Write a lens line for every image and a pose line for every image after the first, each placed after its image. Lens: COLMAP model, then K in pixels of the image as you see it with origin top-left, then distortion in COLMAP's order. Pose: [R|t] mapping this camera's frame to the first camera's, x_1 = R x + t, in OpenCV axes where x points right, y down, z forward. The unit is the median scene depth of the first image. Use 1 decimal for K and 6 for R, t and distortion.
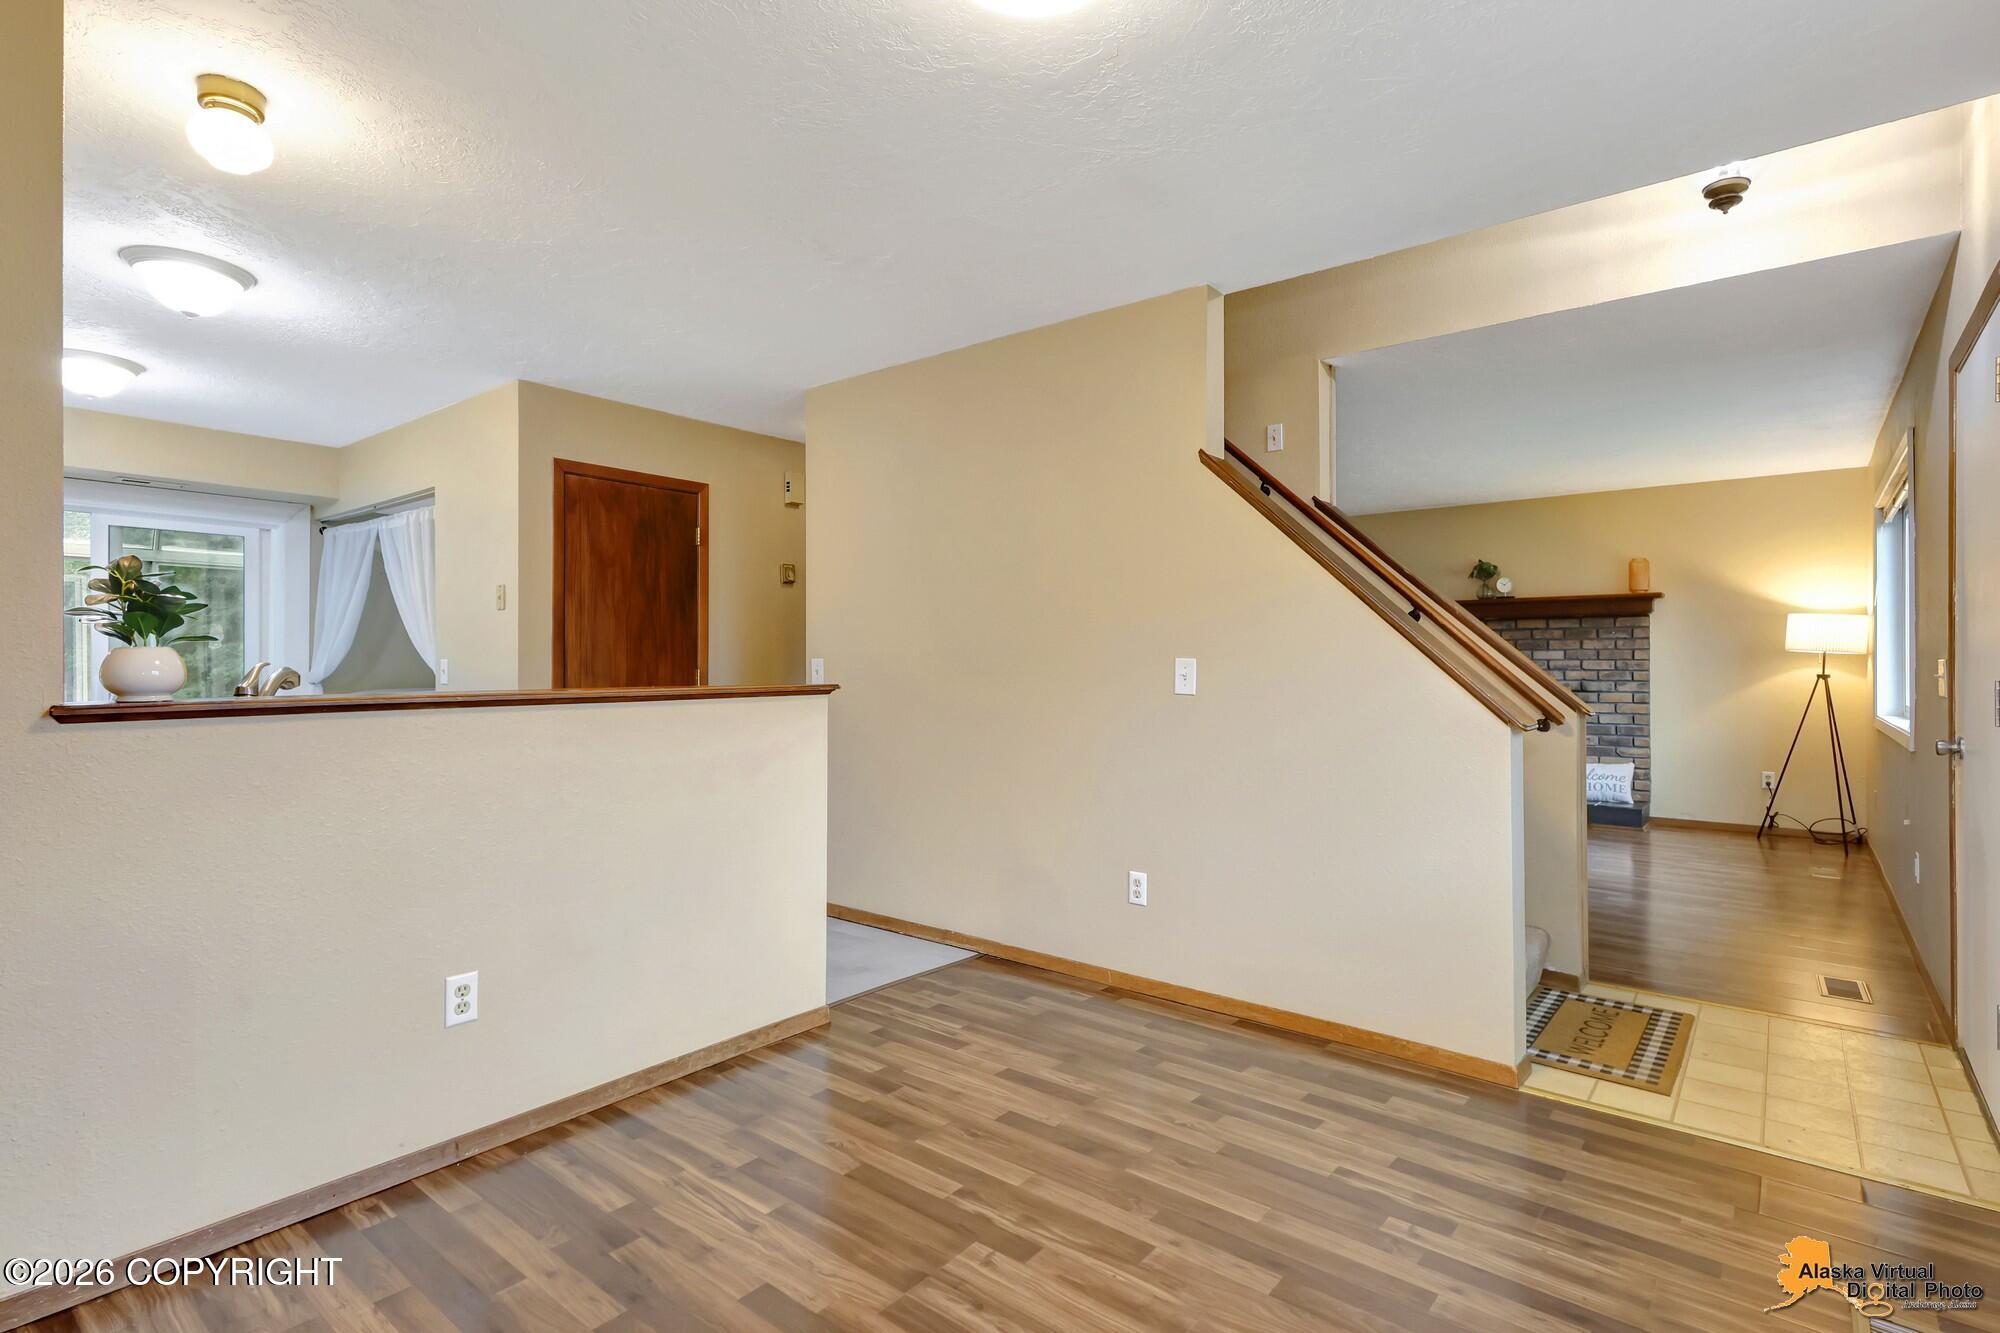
lens RADIAL K [[958.8, 0, 1001.4], [0, 958.8, 680.9], [0, 0, 1]] dist [0.008852, -0.000118]
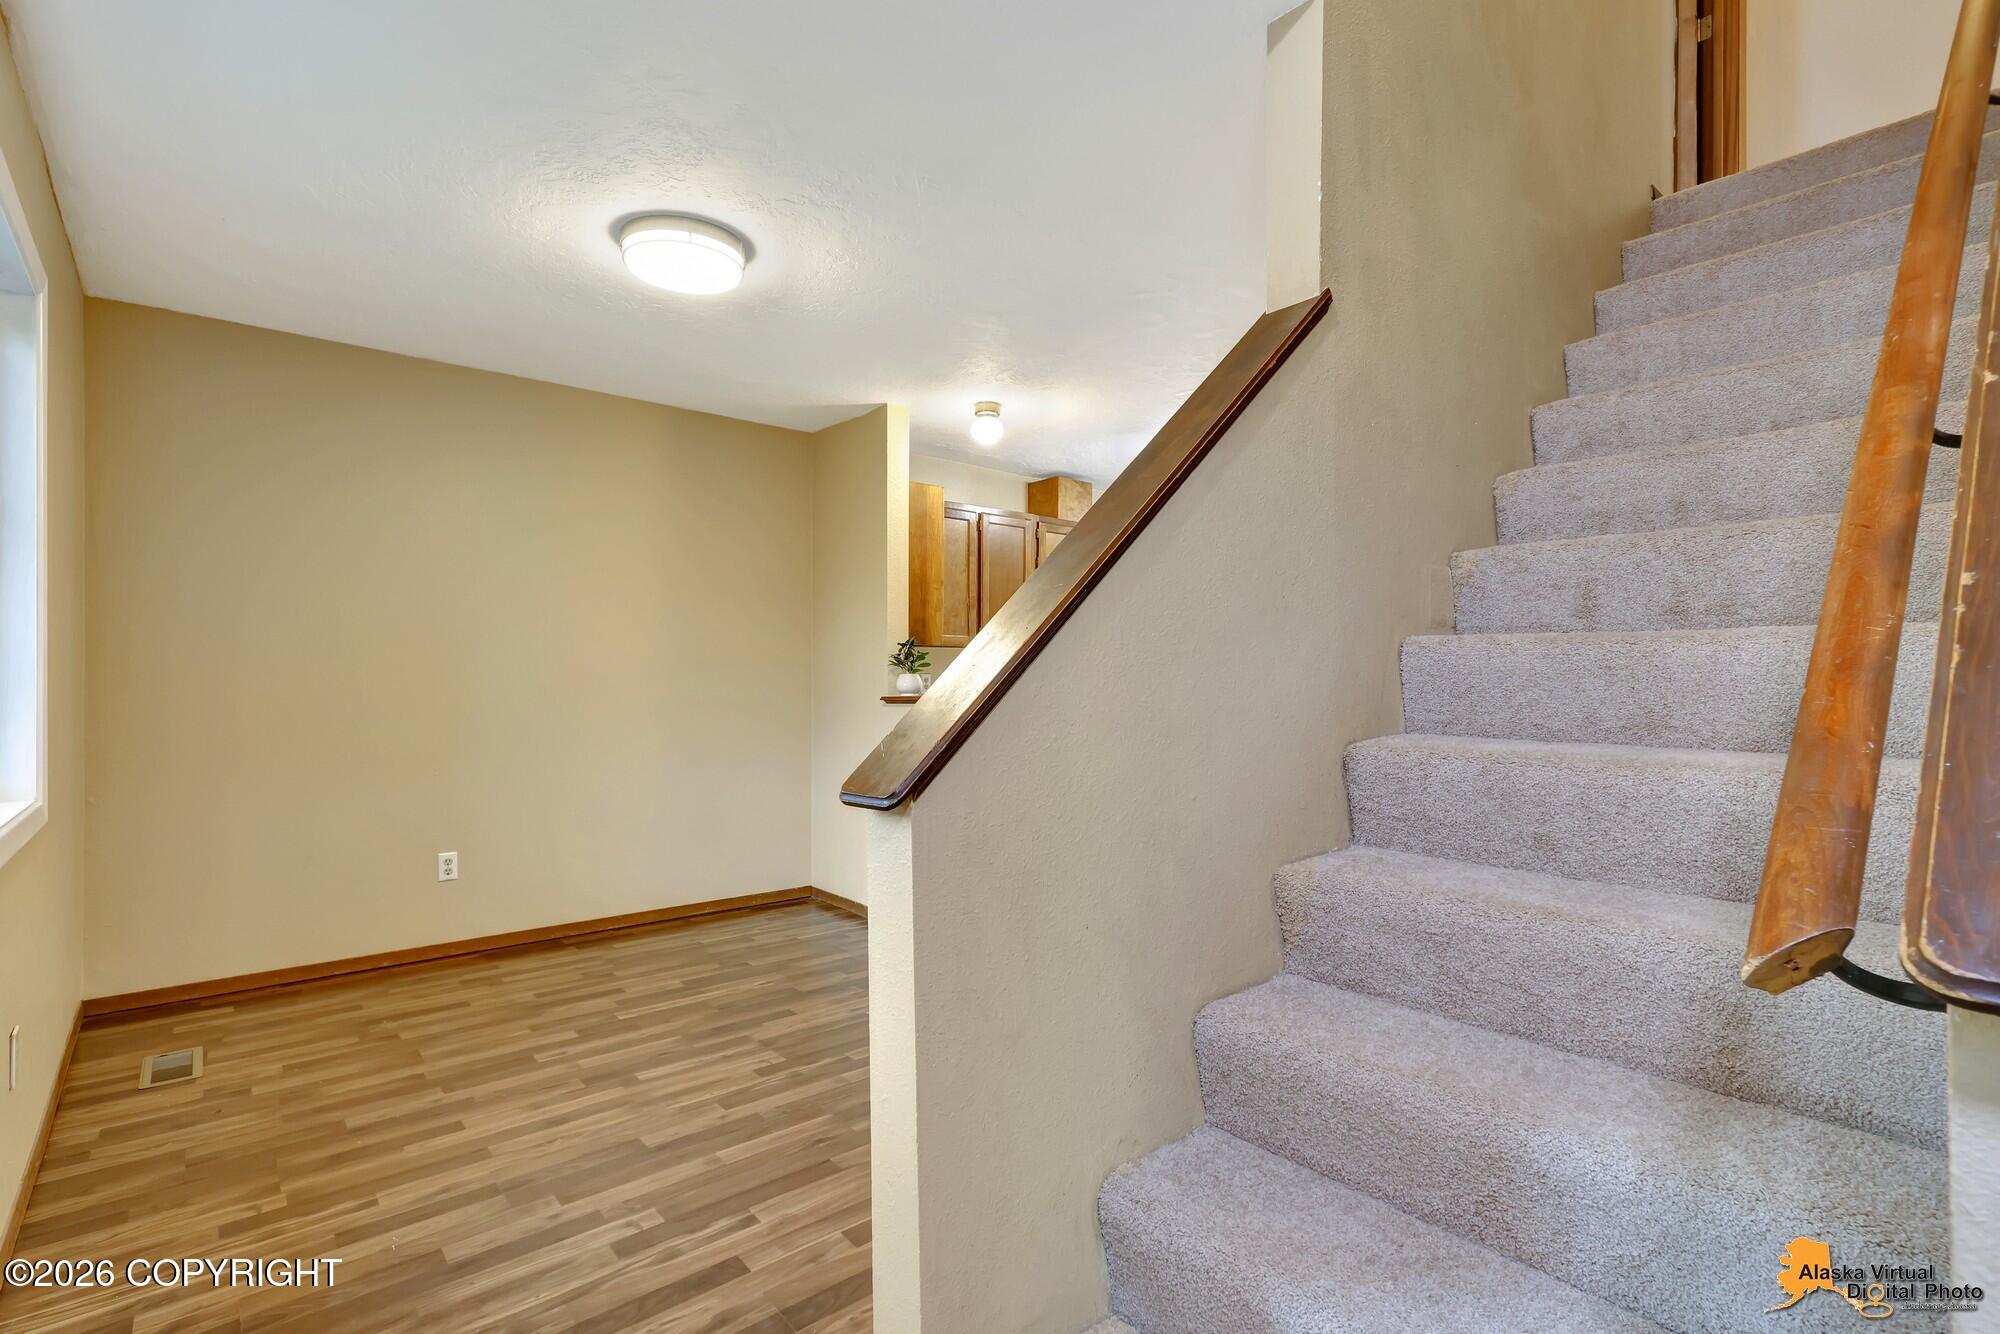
lens RADIAL K [[958.8, 0, 1001.4], [0, 958.8, 681.4], [0, 0, 1]] dist [0.008852, -0.000118]
pose [[-0.191585, -0.006432, -0.981455, 1.105484], [-0.010305, 0.999937, -0.004541, -0.008916], [0.981422, 0.009244, -0.191639, 1.275379]]
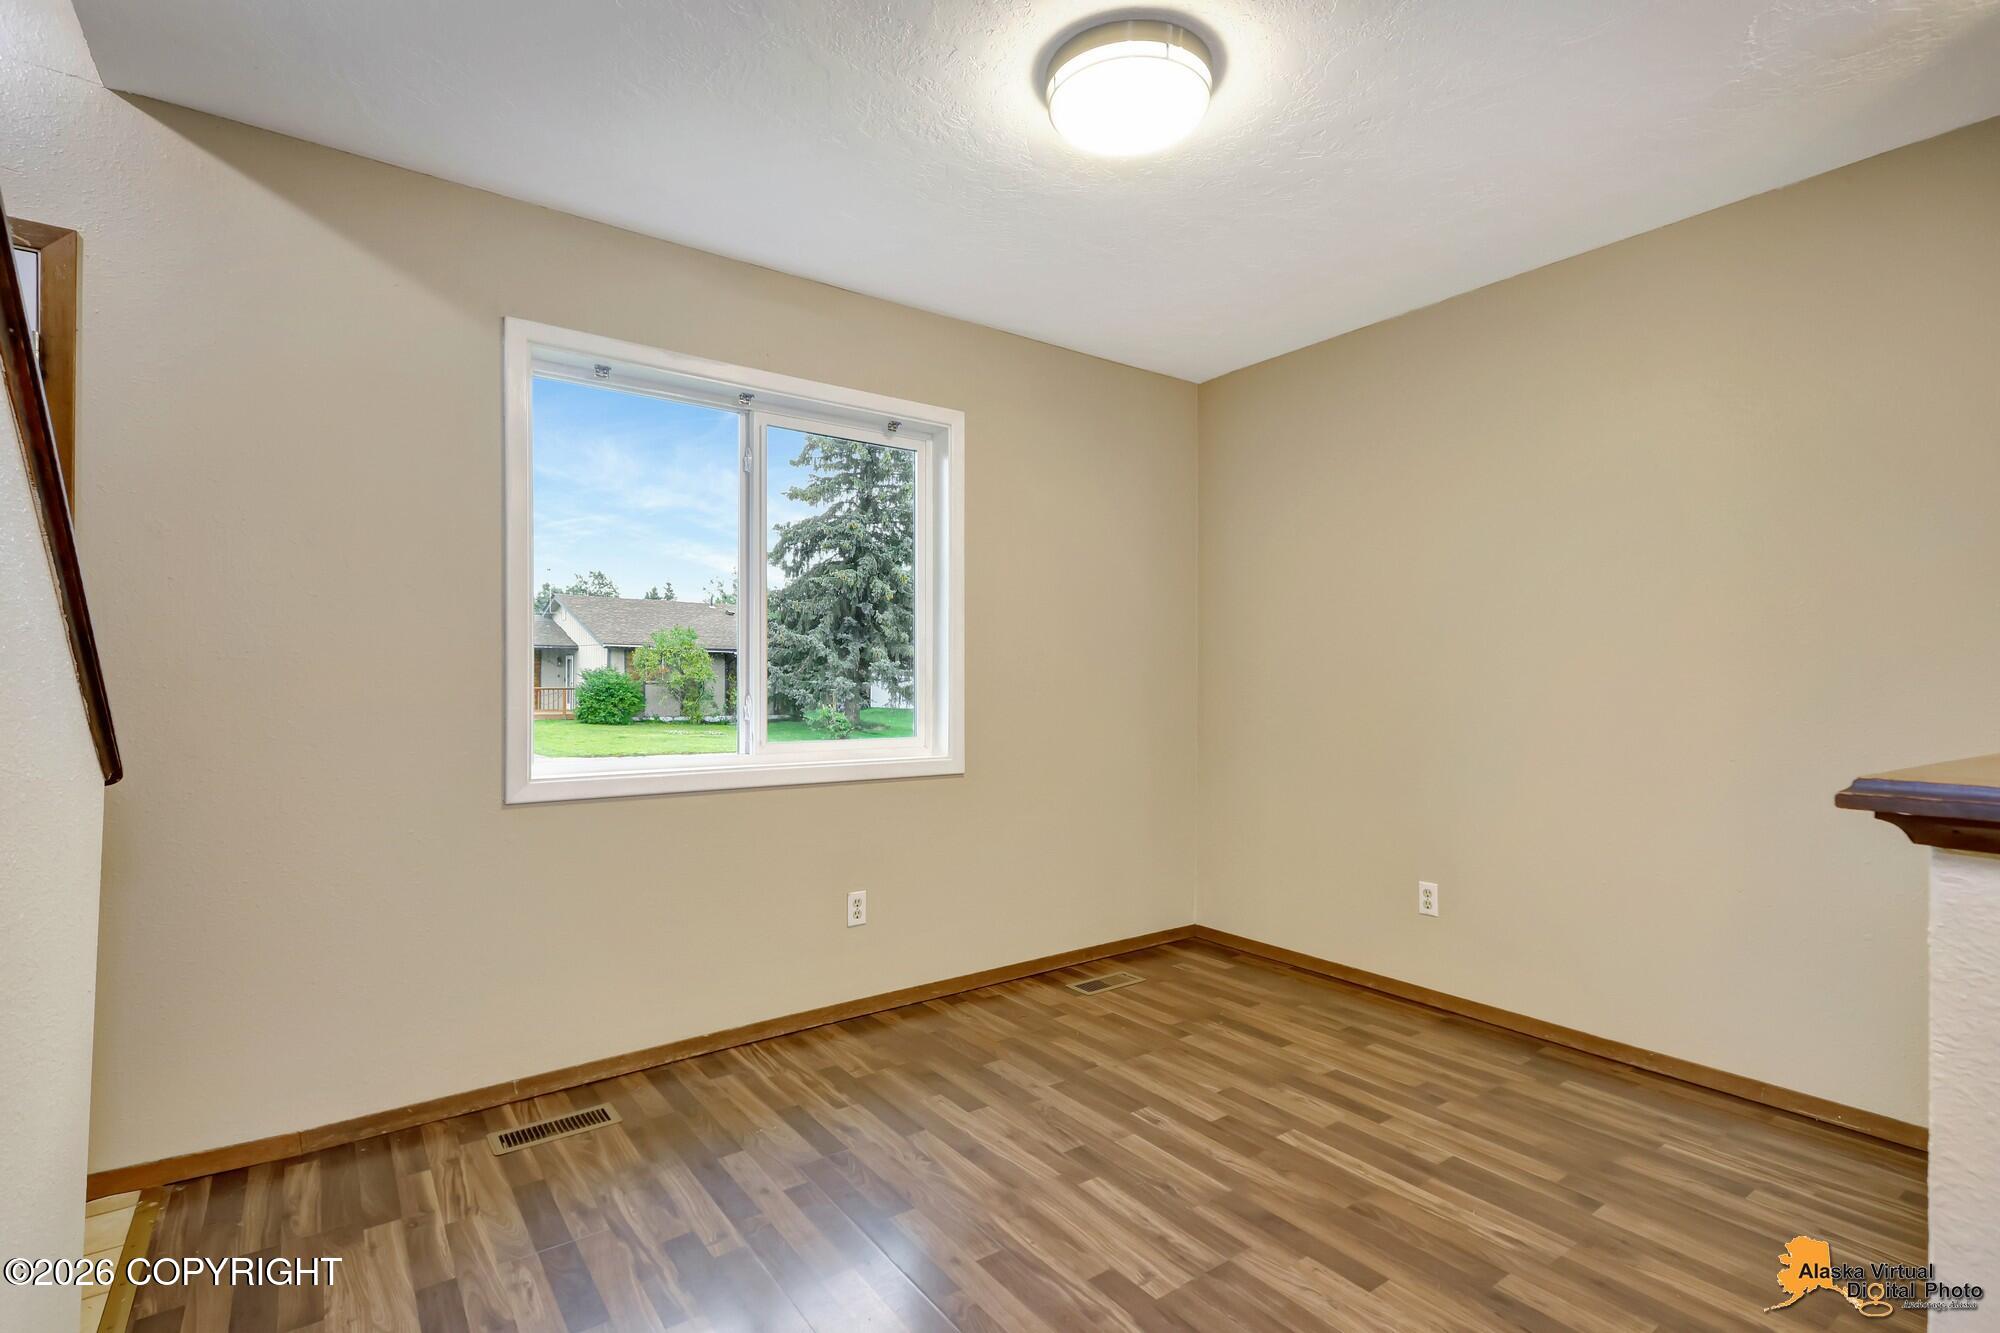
lens RADIAL K [[932.3, 0, 1012.6], [0, 932.3, 680.0], [0, 0, 1]] dist [0.003944, 0.000186]
pose [[-0.966812, -0.009420, 0.255314, -0.092164], [-0.006784, 0.999914, 0.011203, -0.020832], [-0.255398, 0.009099, -0.966793, 1.502196]]
